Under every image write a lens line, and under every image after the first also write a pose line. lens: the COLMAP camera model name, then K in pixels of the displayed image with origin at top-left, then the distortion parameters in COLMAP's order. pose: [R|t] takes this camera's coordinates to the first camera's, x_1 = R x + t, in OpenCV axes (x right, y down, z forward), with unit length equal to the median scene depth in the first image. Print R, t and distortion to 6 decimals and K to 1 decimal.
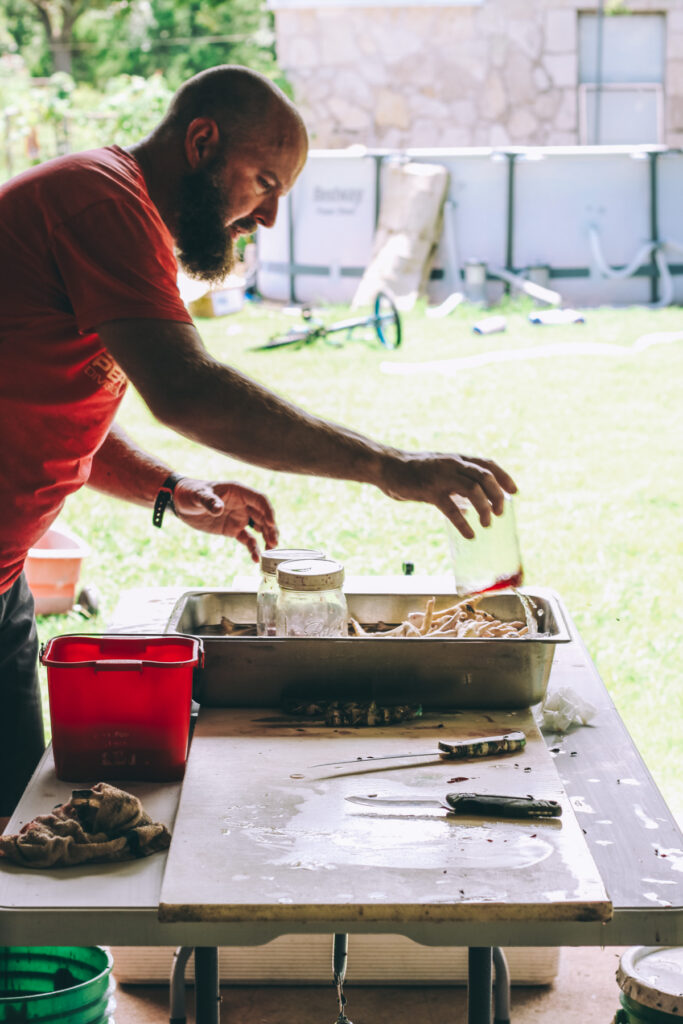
lens RADIAL K [[2400.1, 0, 341.1], [0, 2400.1, 511.4], [0, 0, 1]] dist [-0.098802, 0.000000]
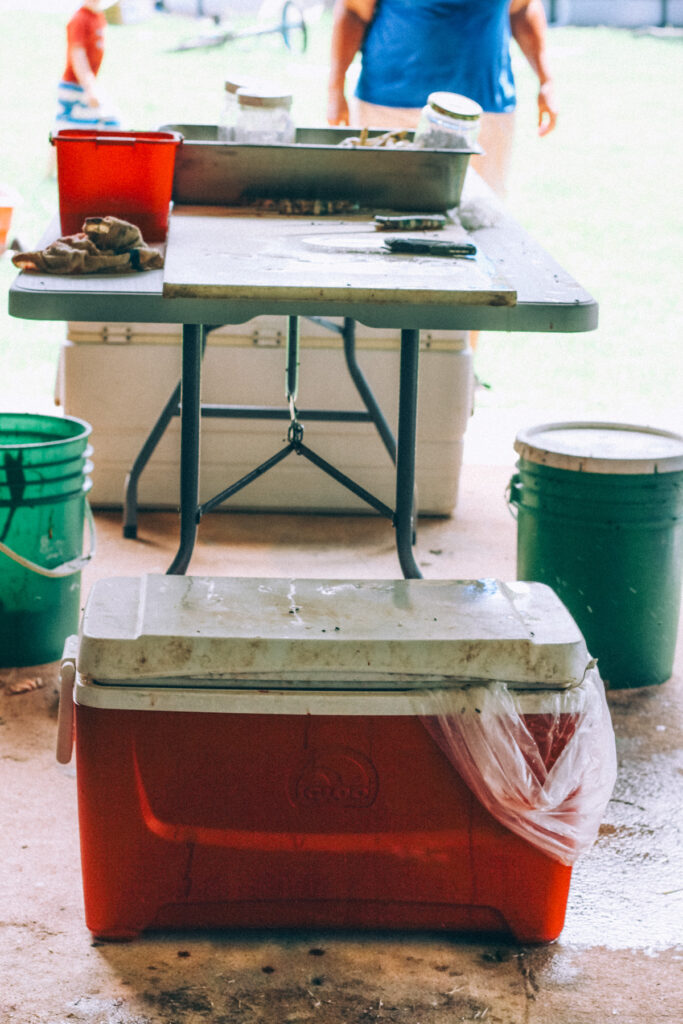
lens RADIAL K [[2400.1, 0, 341.5], [0, 2400.1, 512.5], [0, 0, 1]] dist [-0.098802, 0.000000]
pose [[0.998568, 0.020108, 0.049569, -0.037478], [-0.024903, 0.994865, 0.098099, 0.140251], [-0.047342, -0.099193, 0.993941, -0.253670]]
